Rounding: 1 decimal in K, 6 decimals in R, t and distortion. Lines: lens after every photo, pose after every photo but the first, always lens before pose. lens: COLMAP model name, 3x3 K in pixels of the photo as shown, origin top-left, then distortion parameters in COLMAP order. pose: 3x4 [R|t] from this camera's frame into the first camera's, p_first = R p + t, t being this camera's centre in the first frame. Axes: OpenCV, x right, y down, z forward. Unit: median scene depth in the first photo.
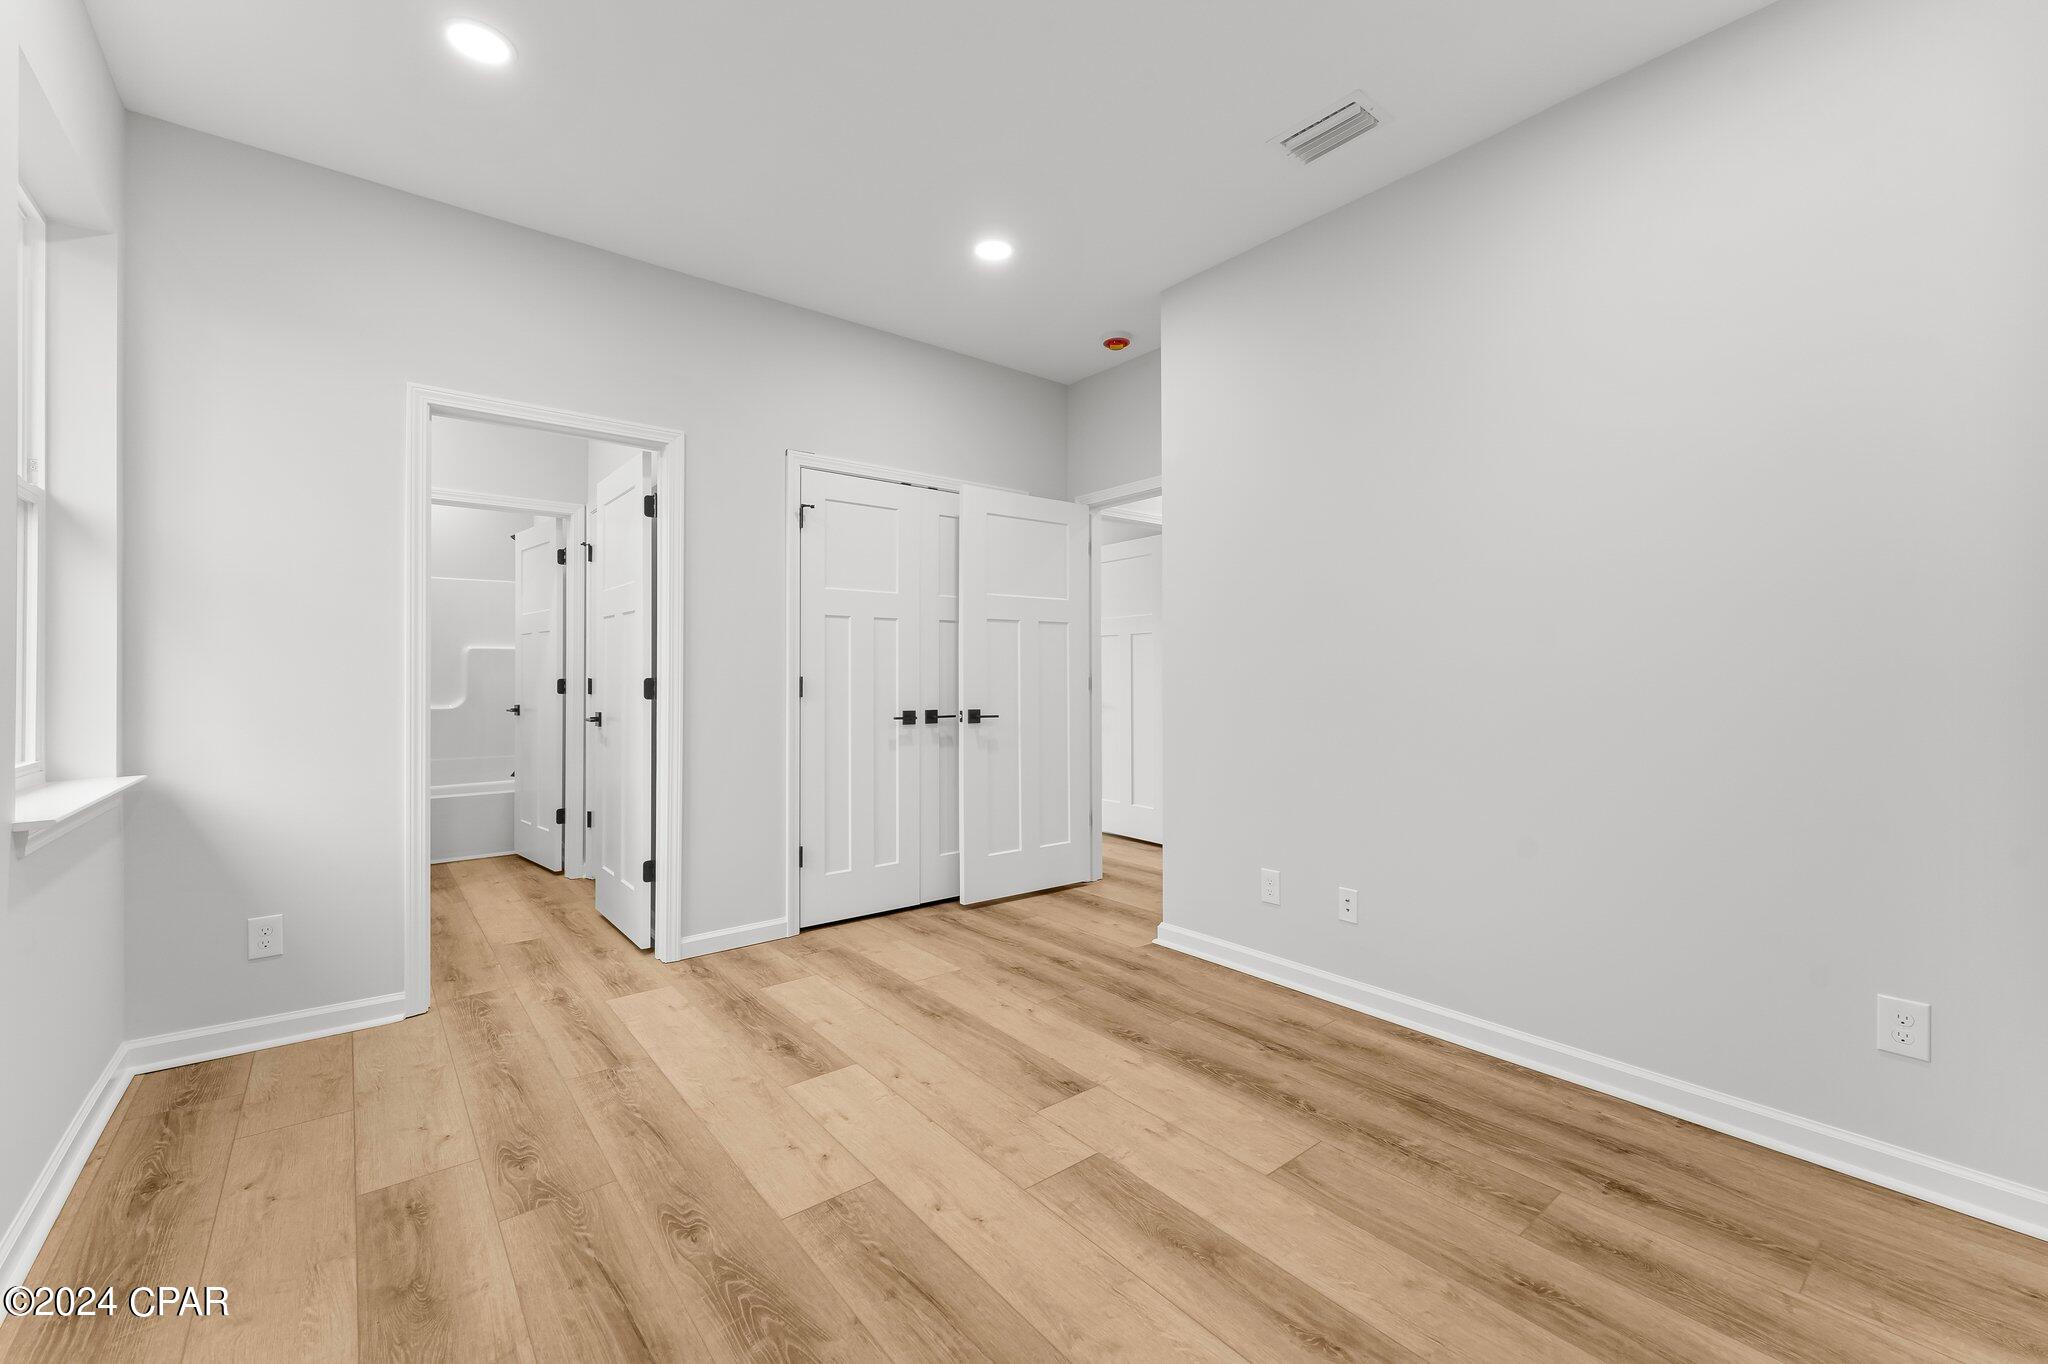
lens RADIAL K [[823.3, 0, 1020.1], [0, 823.3, 682.4], [0, 0, 1]] dist [-0.000196, 0.000205]
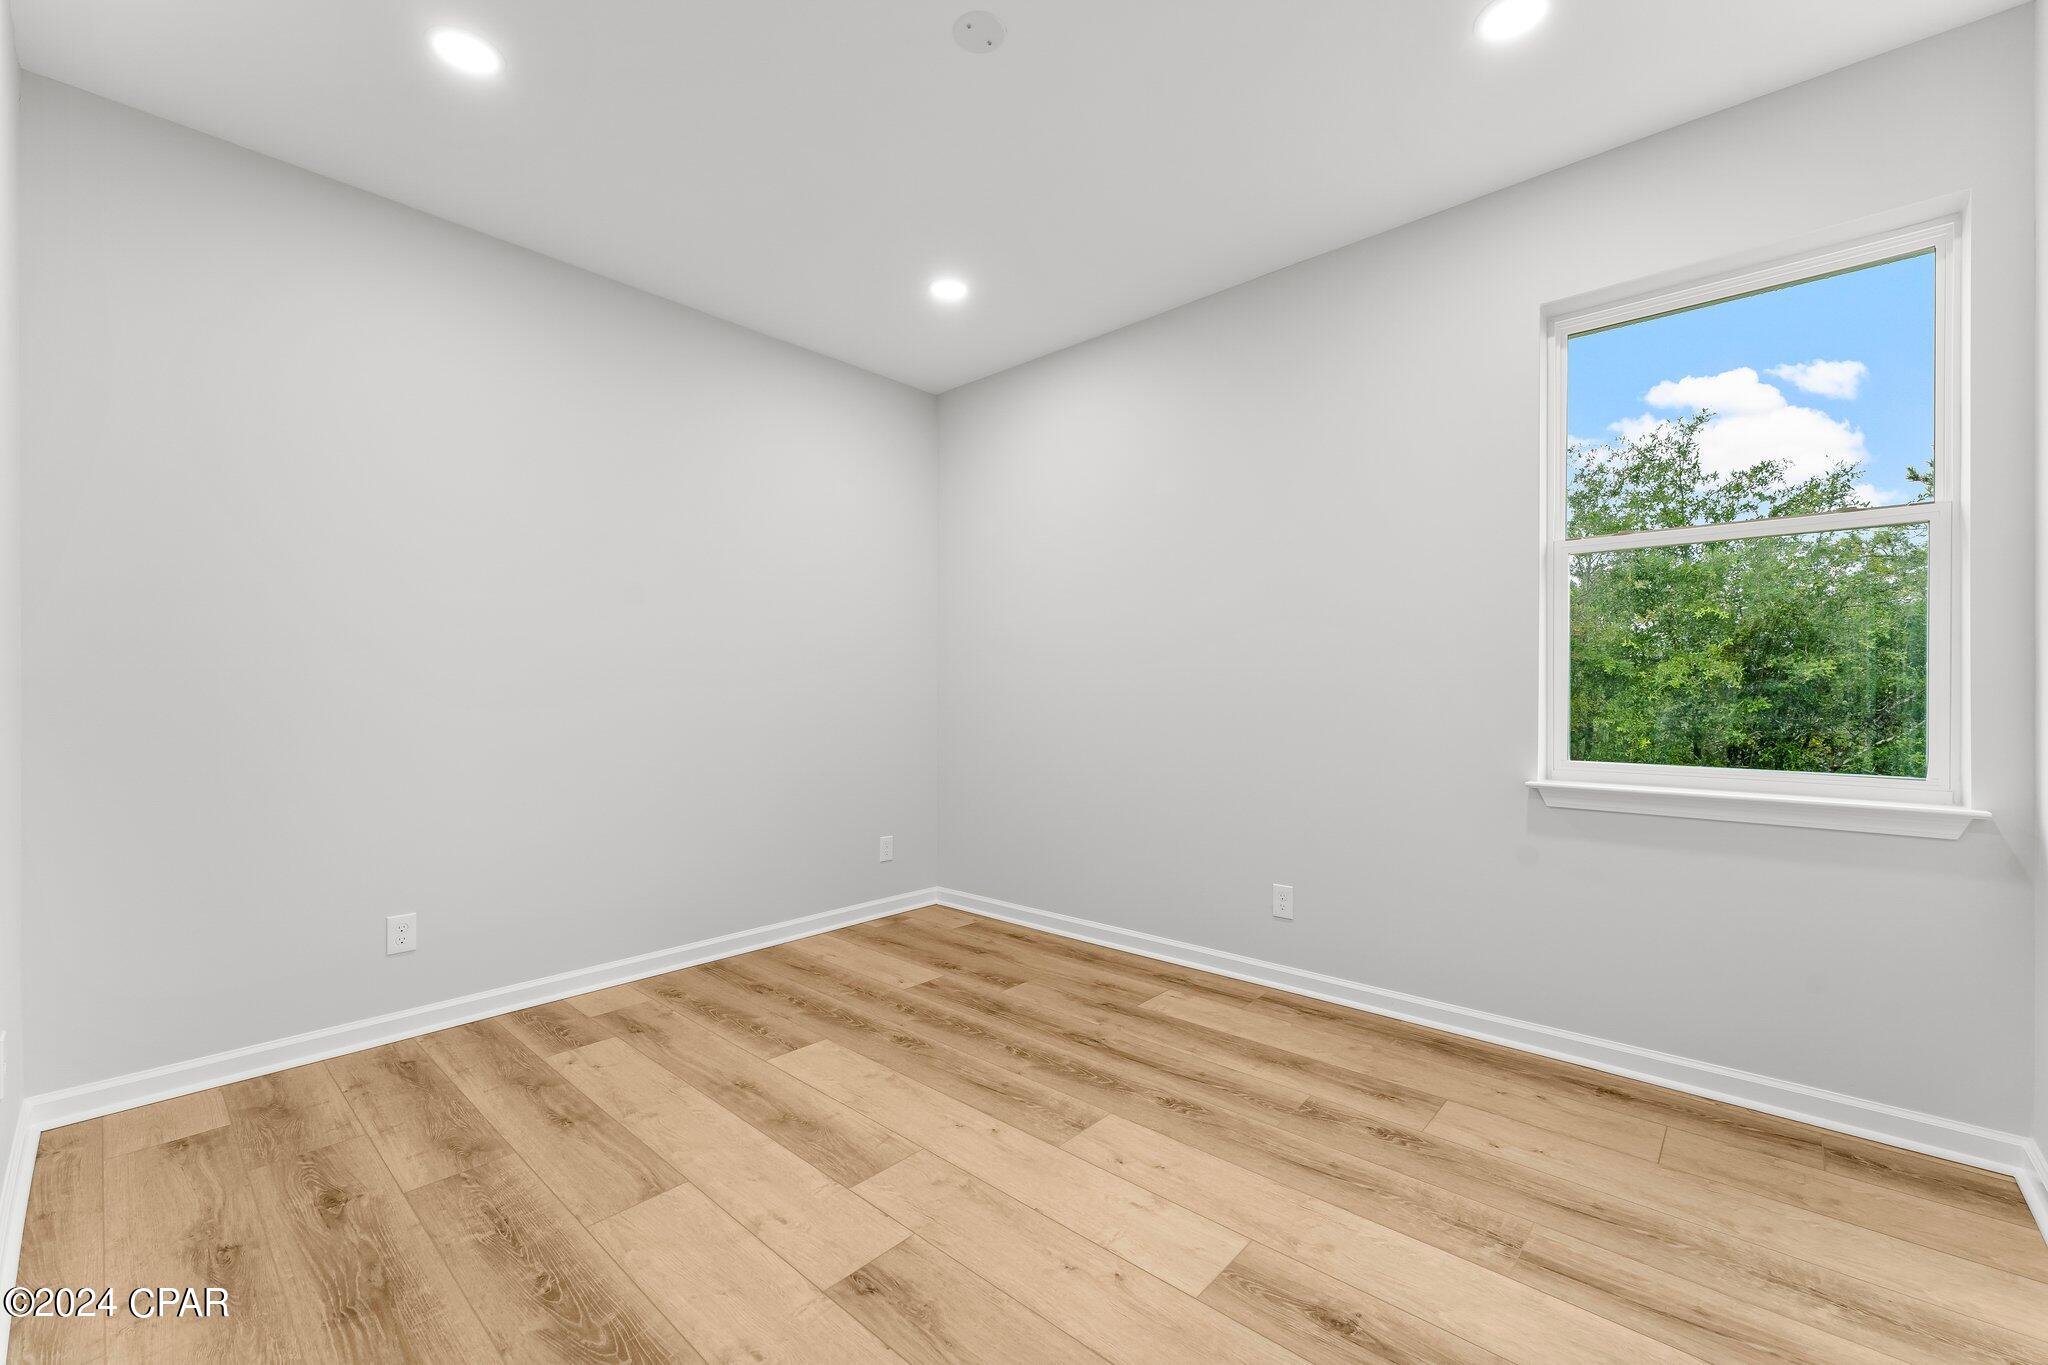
lens RADIAL K [[823.3, 0, 1023.3], [0, 823.3, 688.3], [0, 0, 1]] dist [-0.000196, 0.000205]
pose [[-0.987633, 0.001435, -0.156776, 0.044525], [0.000434, 0.999979, 0.006423, -0.024223], [0.156782, 0.006275, -0.987613, 2.033759]]
